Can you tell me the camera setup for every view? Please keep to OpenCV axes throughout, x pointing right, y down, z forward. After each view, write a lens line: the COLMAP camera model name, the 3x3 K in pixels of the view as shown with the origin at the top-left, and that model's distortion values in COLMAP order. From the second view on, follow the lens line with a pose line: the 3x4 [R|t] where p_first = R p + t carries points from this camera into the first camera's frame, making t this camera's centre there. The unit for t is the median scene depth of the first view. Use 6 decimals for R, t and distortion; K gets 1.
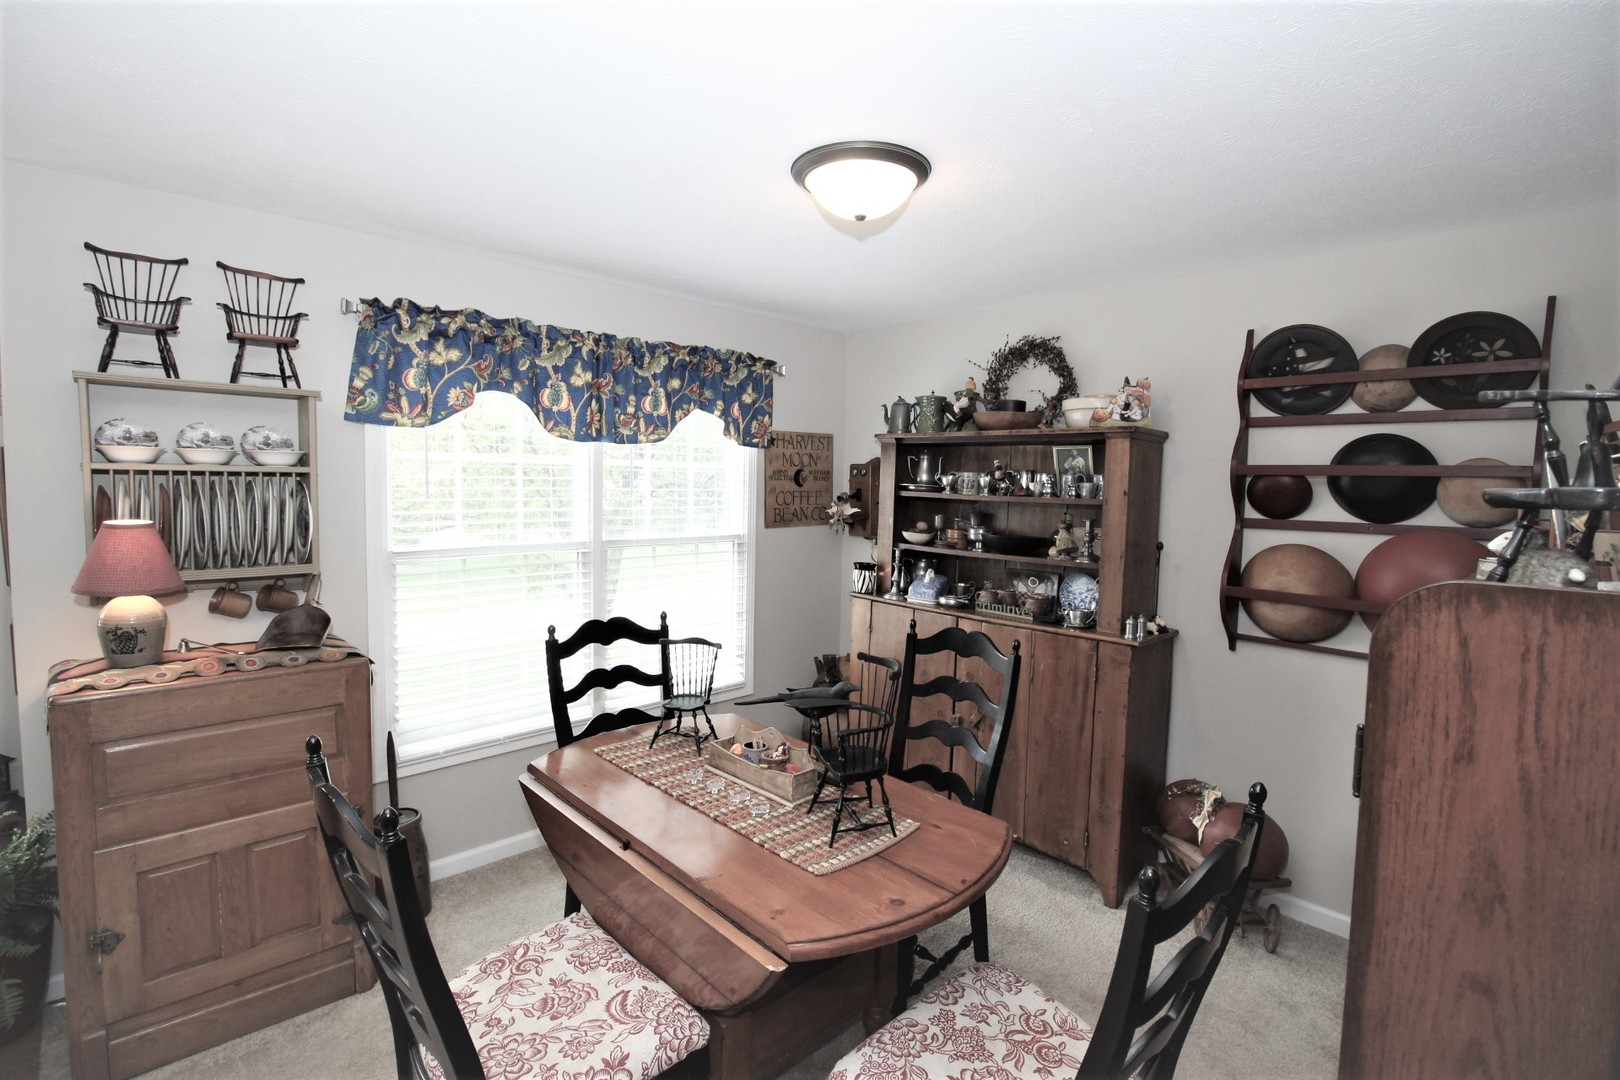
lens RADIAL K [[757.5, 0, 819.5], [0, 757.5, 534.3], [0, 0, 1]] dist [-0.010494, -0.007612]
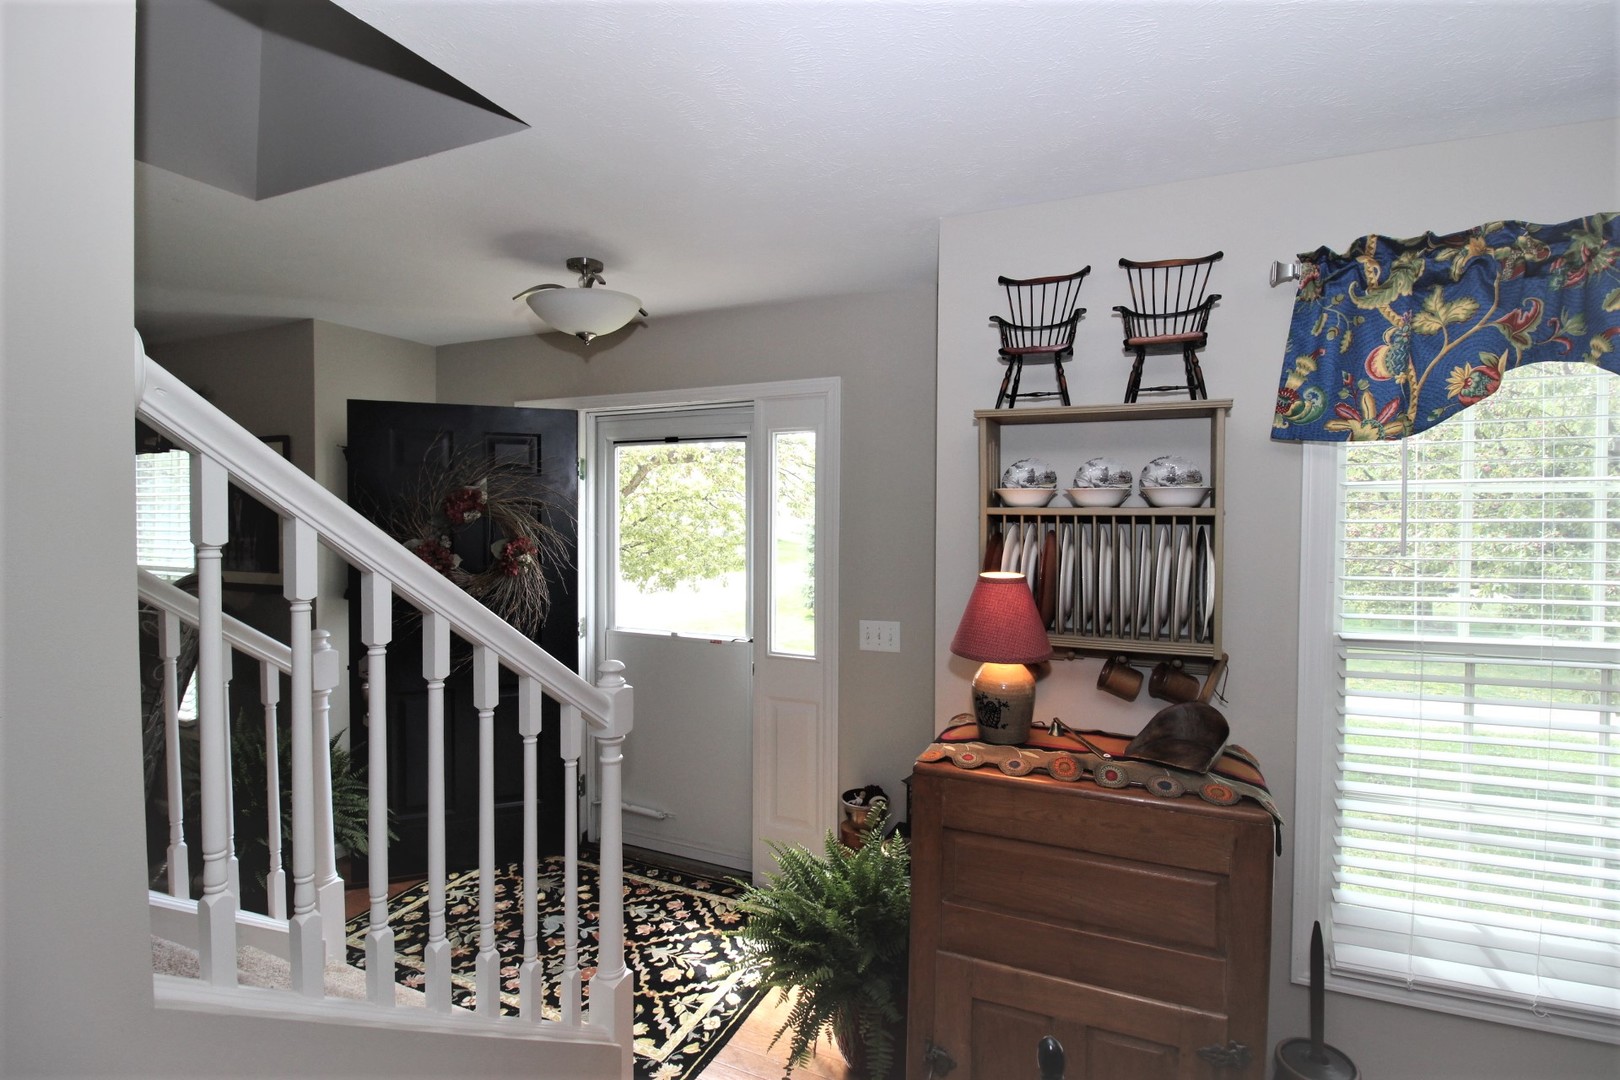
lens RADIAL K [[757.5, 0, 814.6], [0, 757.5, 535.2], [0, 0, 1]] dist [-0.010494, -0.007612]
pose [[0.383093, 0.001947, -0.923708, -0.152701], [-0.059528, 0.997971, -0.022584, -0.022977], [0.921790, 0.063638, 0.382432, 0.353447]]
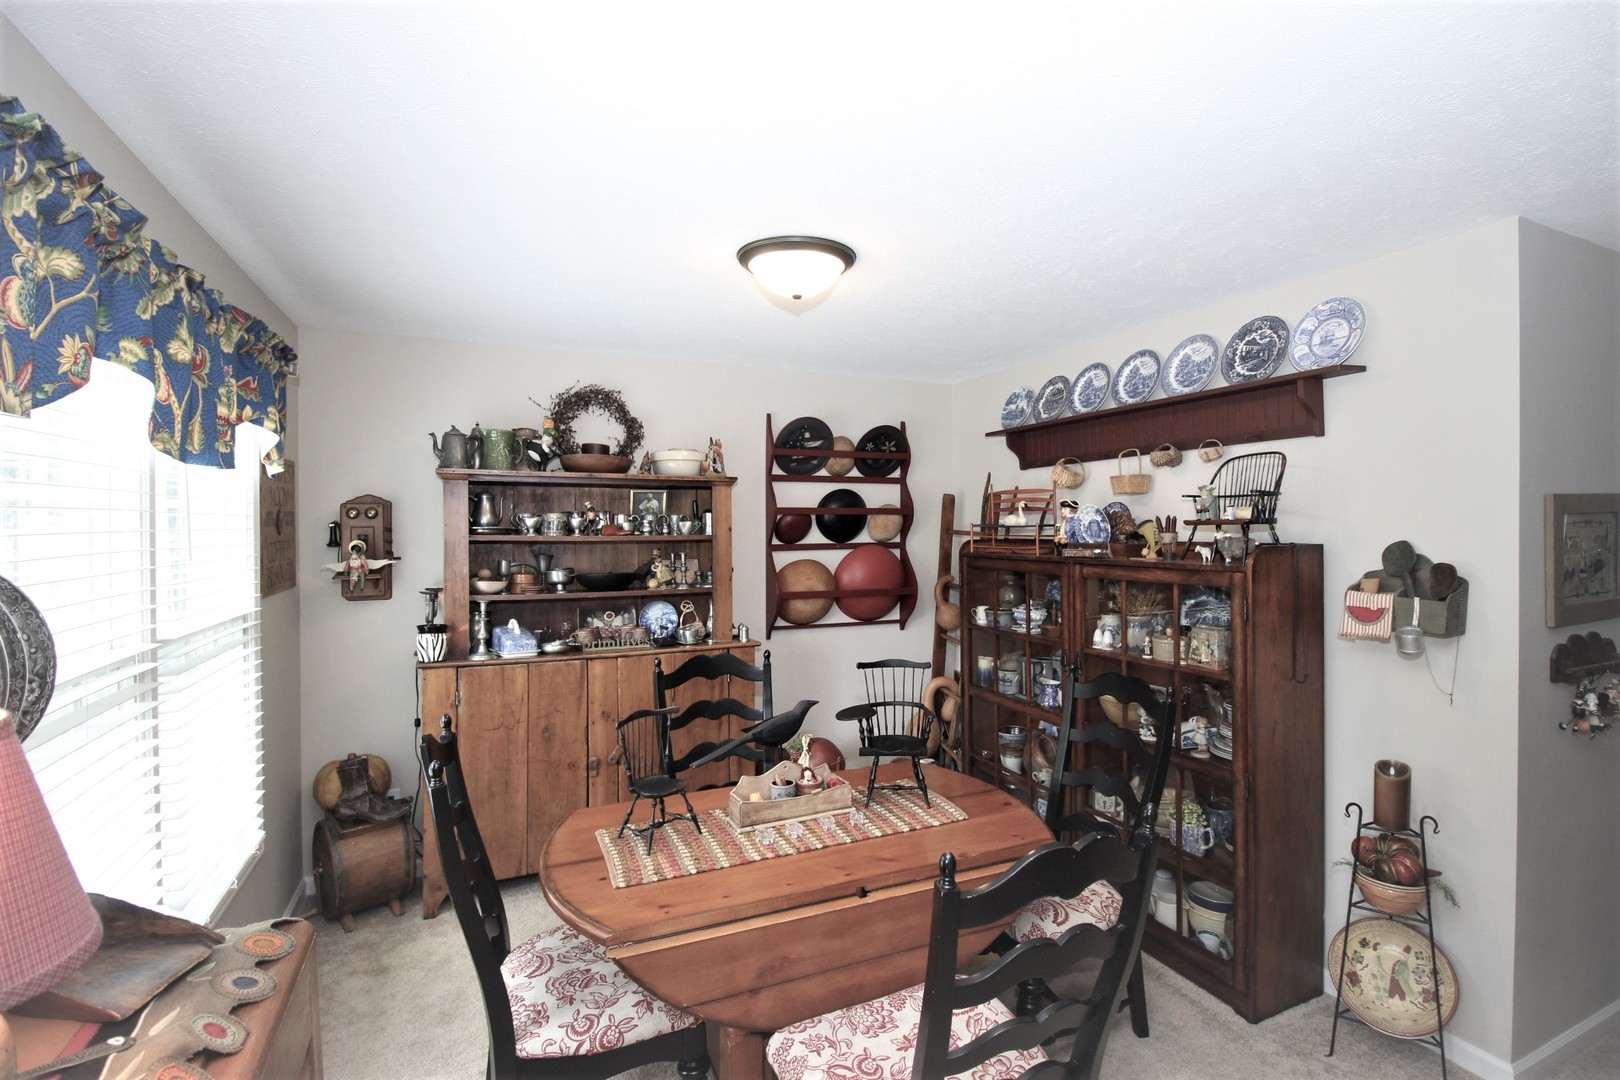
lens RADIAL K [[757.5, 0, 822.4], [0, 757.5, 532.6], [0, 0, 1]] dist [-0.010494, -0.007612]
pose [[0.329873, -0.029926, 0.943551, -0.807978], [0.075790, 0.997111, 0.005128, -0.047030], [-0.940978, 0.069820, 0.331188, 0.464982]]
